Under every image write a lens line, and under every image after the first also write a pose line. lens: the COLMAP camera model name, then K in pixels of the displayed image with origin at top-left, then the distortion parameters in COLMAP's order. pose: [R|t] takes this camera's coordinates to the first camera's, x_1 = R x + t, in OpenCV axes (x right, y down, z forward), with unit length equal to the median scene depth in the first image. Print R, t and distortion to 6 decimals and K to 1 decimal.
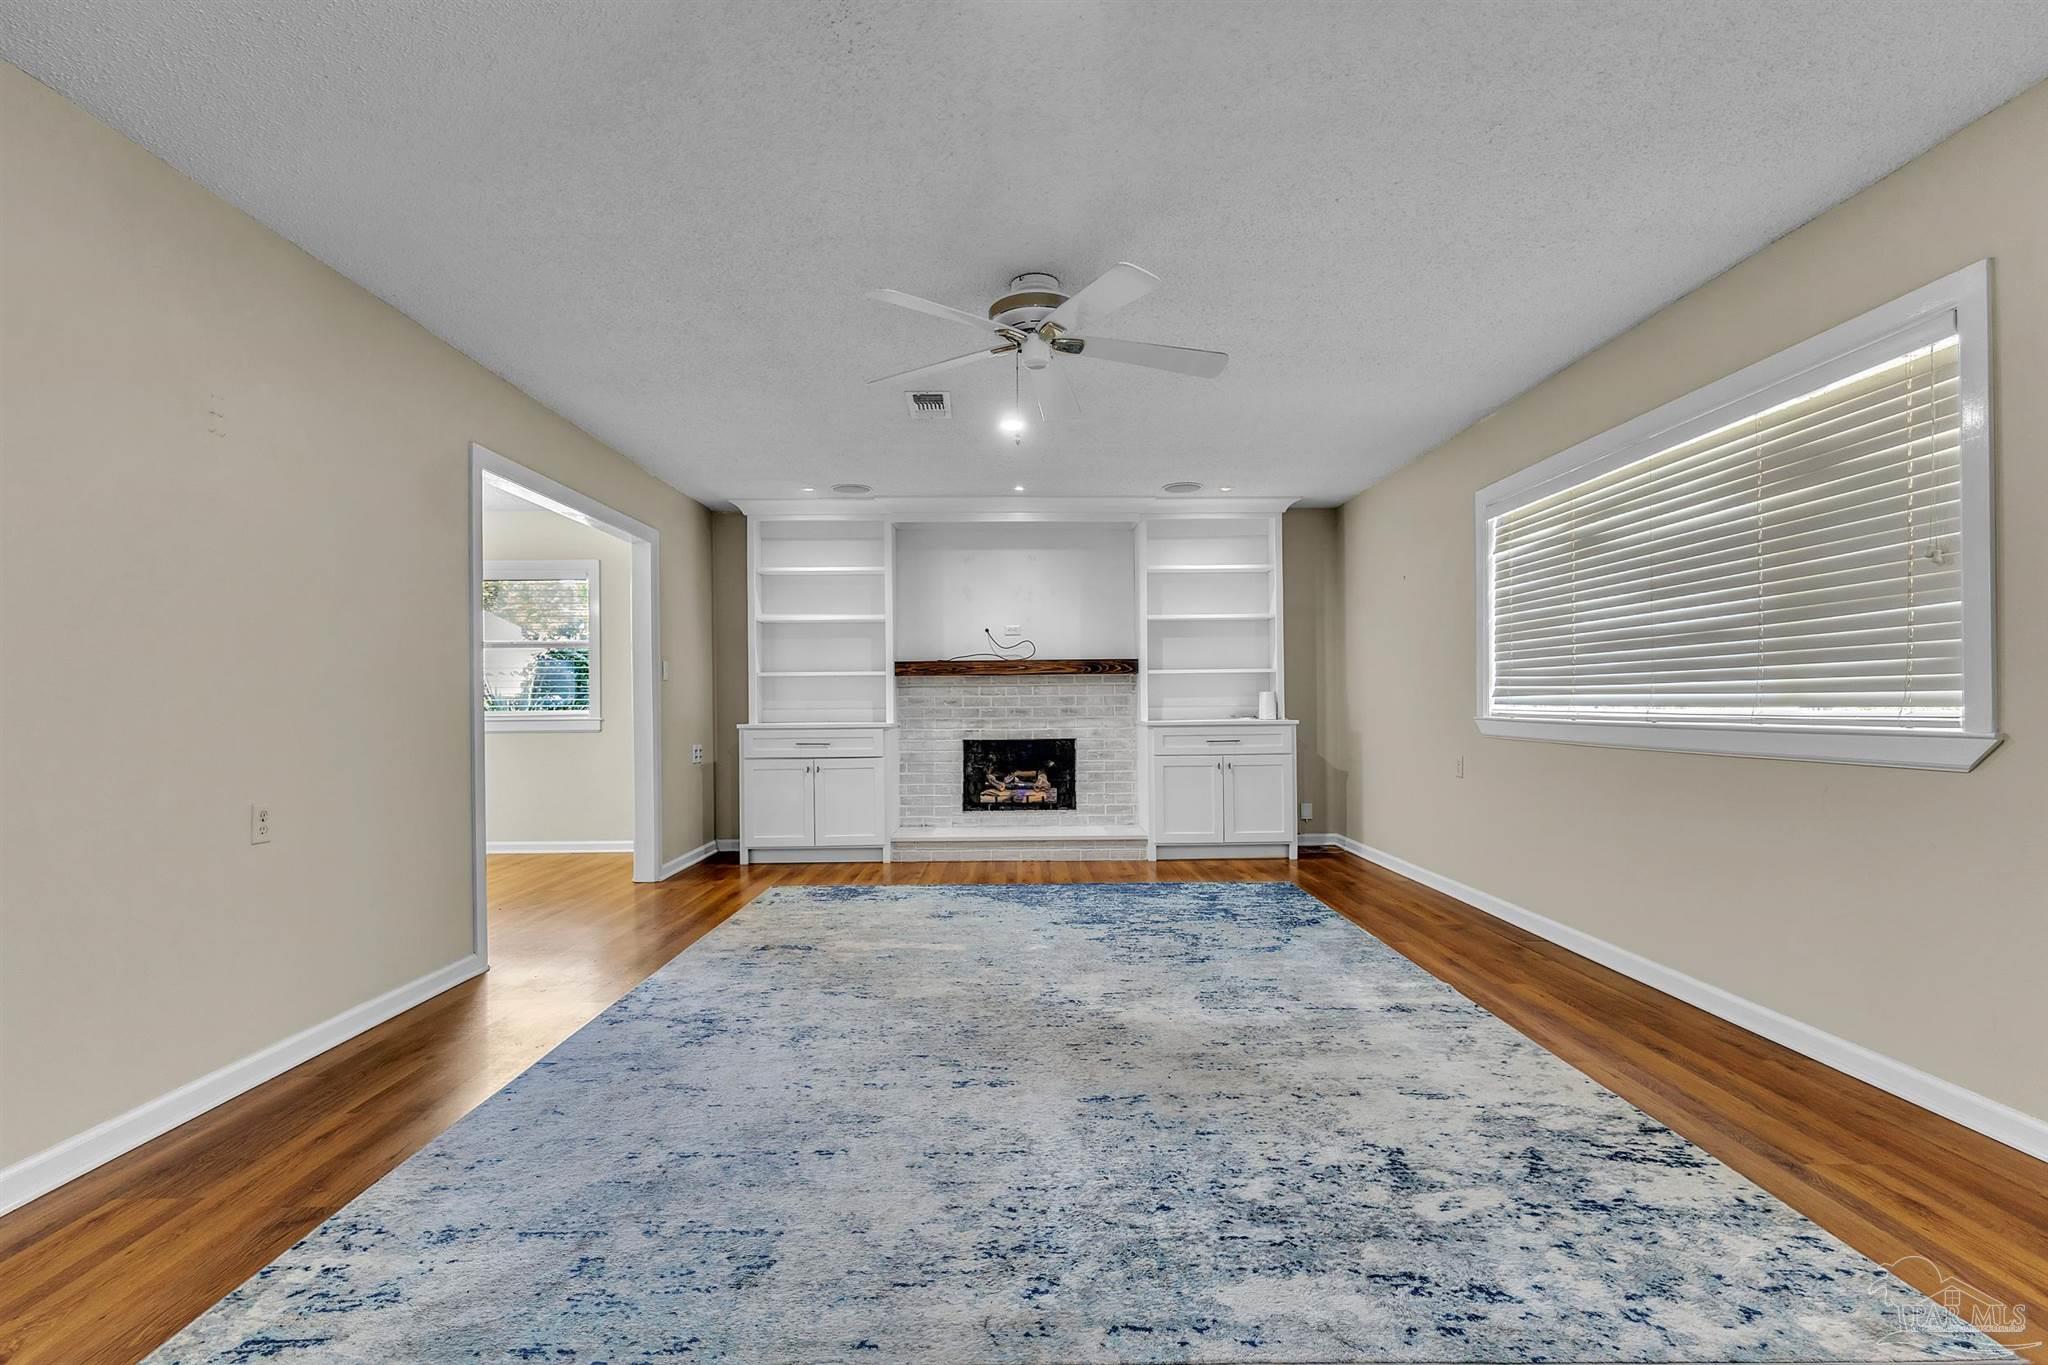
lens RADIAL K [[965.3, 0, 1031.6], [0, 965.3, 698.9], [0, 0, 1]] dist [0.001933, 0.000946]
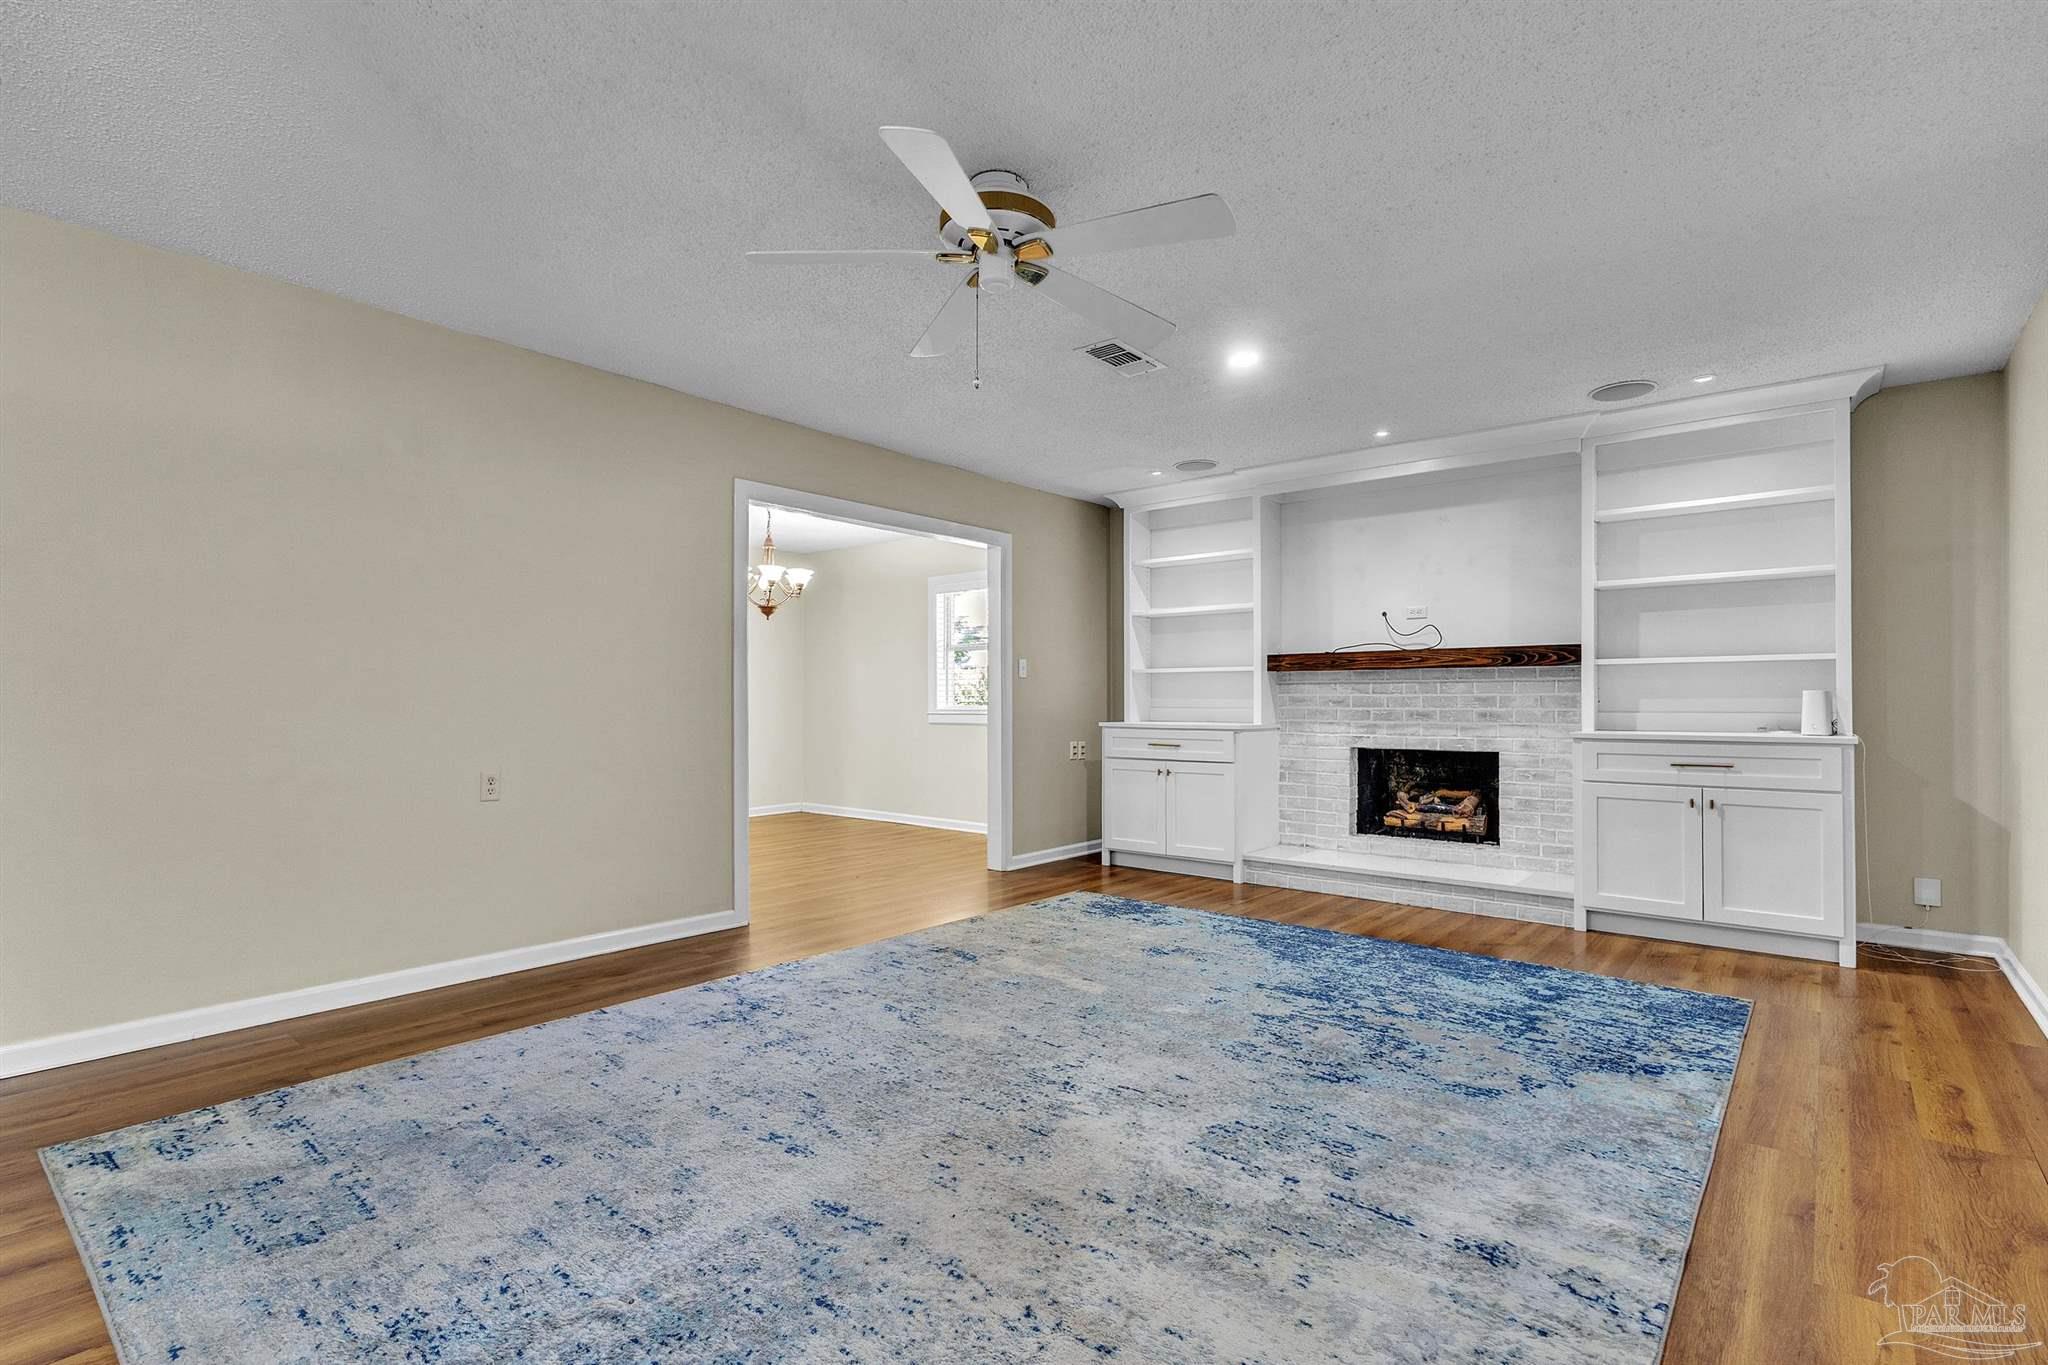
lens RADIAL K [[963.7, 0, 1019.6], [0, 963.7, 702.1], [0, 0, 1]] dist [0.003826, 0.000996]
pose [[0.756111, 0.010195, -0.654364, 0.273199], [-0.006334, 0.999946, 0.008260, -0.001893], [0.654413, -0.002101, 0.756134, 0.199872]]
